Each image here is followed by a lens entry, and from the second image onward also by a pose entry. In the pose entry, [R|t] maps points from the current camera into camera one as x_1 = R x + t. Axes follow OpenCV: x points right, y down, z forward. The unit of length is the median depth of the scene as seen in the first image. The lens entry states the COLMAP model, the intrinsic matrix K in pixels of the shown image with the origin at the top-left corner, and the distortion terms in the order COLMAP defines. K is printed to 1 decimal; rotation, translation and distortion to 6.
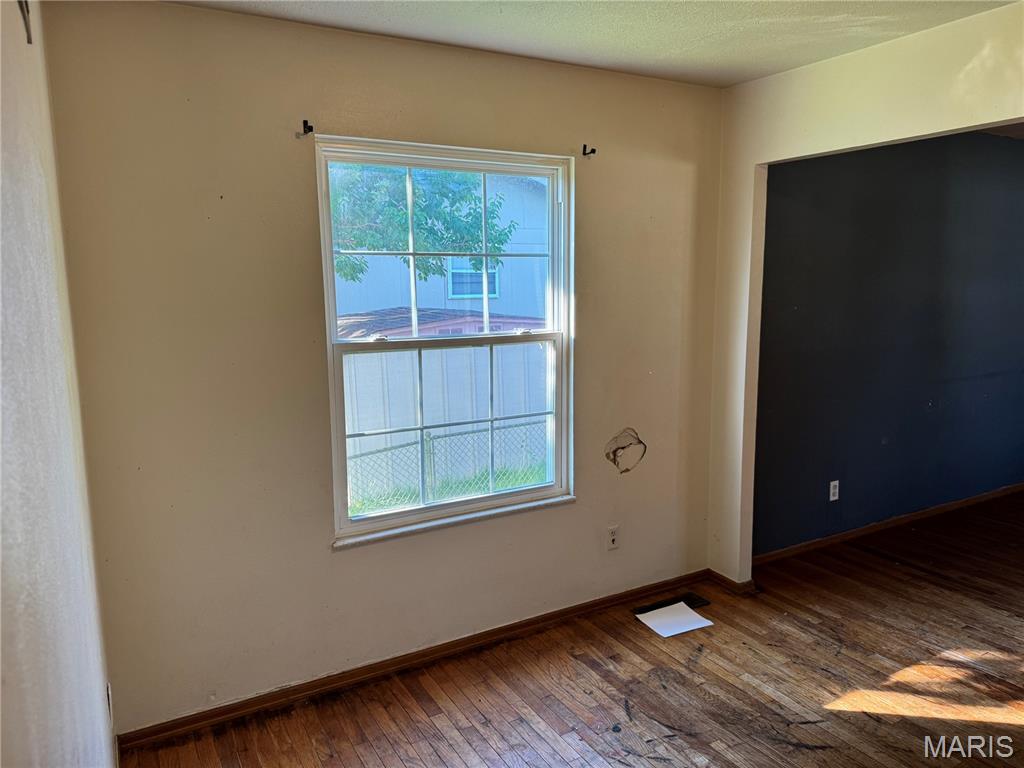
lens RADIAL K [[735.8, 0, 512.0], [0, 735.8, 384.0], [0, 0, 1]] dist [-0.005167, -0.001822]
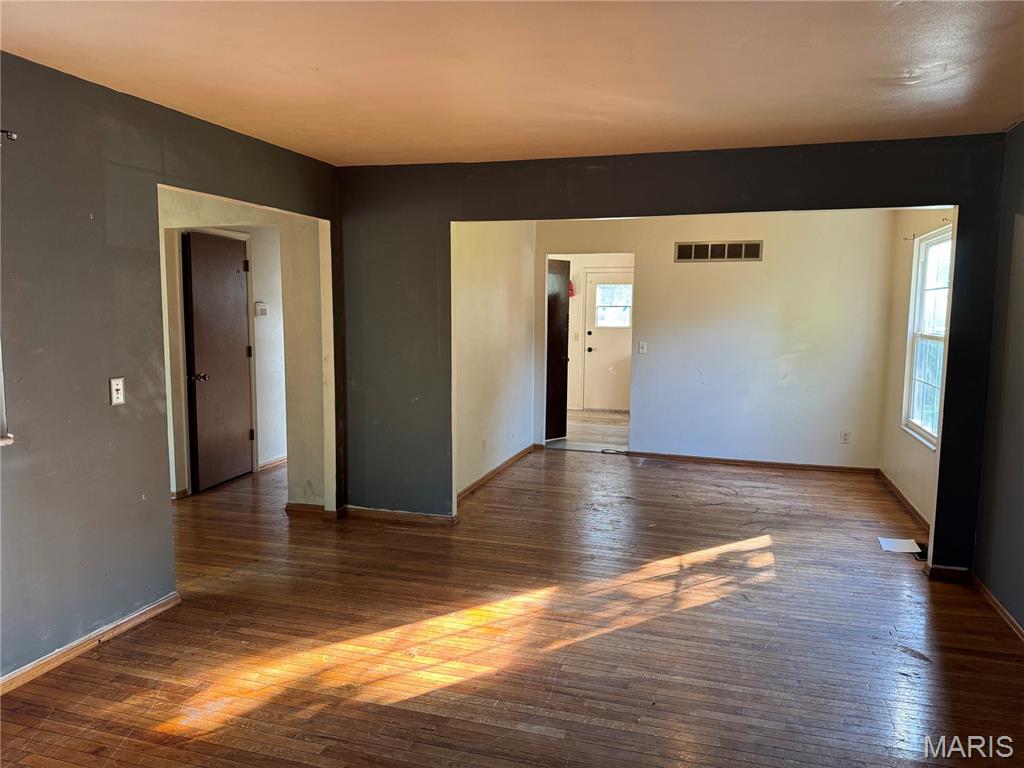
lens RADIAL K [[735.8, 0, 512.0], [0, 735.8, 384.0], [0, 0, 1]] dist [-0.005167, -0.001822]
pose [[-0.725820, 0.081172, -0.683079, 2.054020], [-0.091854, 0.972684, 0.213189, -0.252361], [0.681725, 0.217481, -0.698537, 1.710901]]
